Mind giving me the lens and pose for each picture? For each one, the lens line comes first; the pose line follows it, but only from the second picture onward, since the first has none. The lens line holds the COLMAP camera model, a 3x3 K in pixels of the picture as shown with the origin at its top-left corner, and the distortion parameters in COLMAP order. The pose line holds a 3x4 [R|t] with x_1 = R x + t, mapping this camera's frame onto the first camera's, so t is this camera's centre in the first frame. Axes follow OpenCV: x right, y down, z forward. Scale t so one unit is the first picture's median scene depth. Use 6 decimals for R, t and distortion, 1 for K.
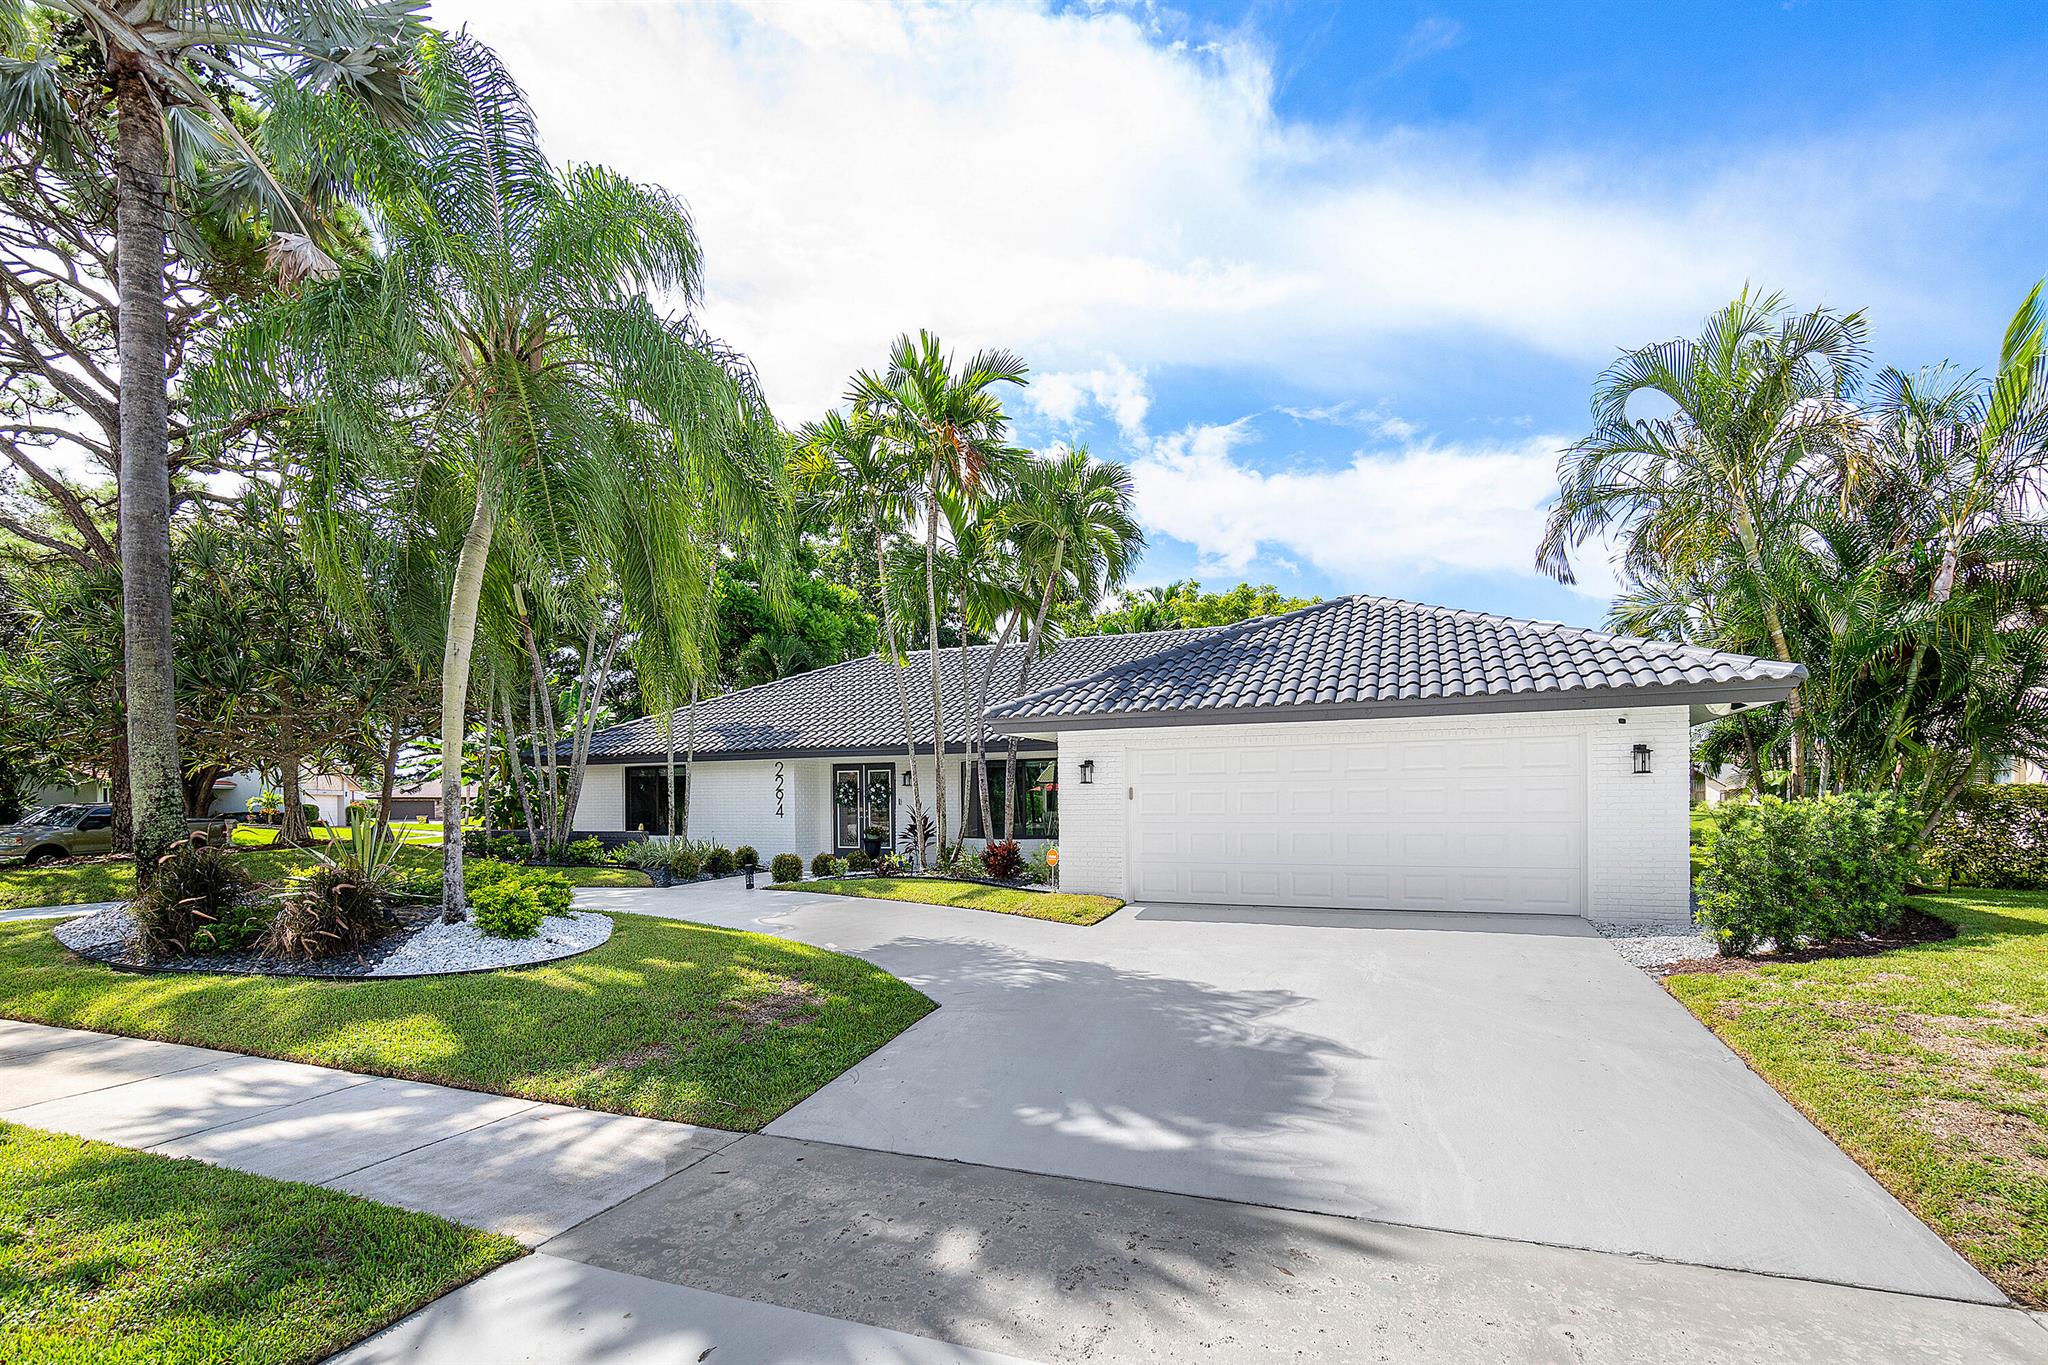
lens RADIAL K [[906.9, 0, 1022.6], [0, 906.9, 688.9], [0, 0, 1]] dist [-0.007268, 0.000369]
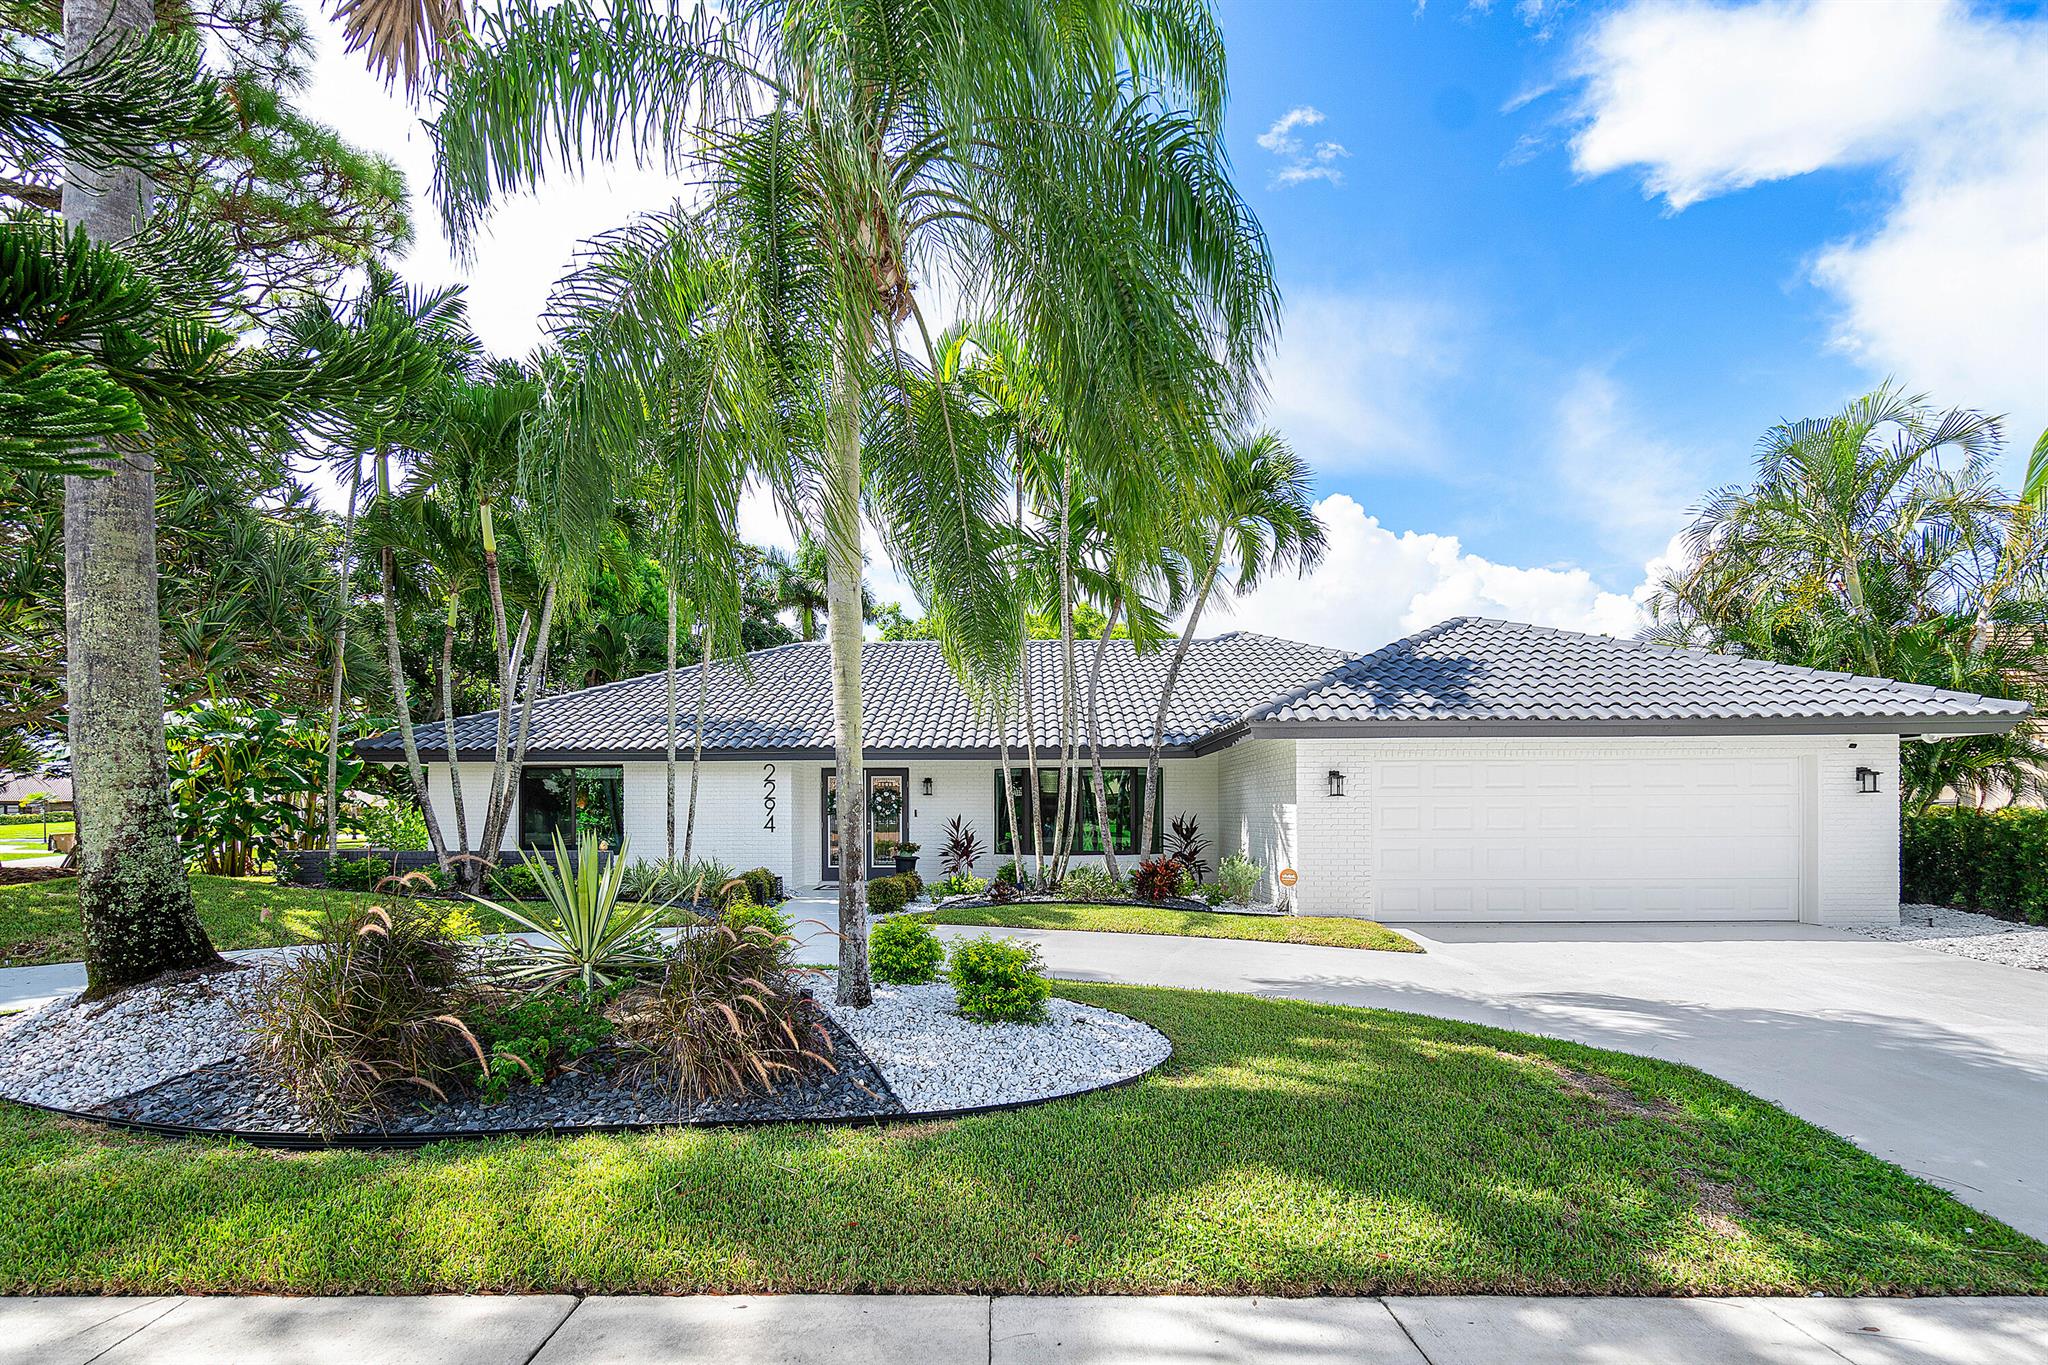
lens RADIAL K [[906.9, 0, 1023.0], [0, 906.9, 696.1], [0, 0, 1]] dist [-0.007268, 0.000369]
pose [[0.929957, 0.052108, 0.363957, -0.401192], [-0.050189, 0.998631, -0.014737, 0.023605], [-0.364227, -0.004561, 0.931299, 0.190686]]
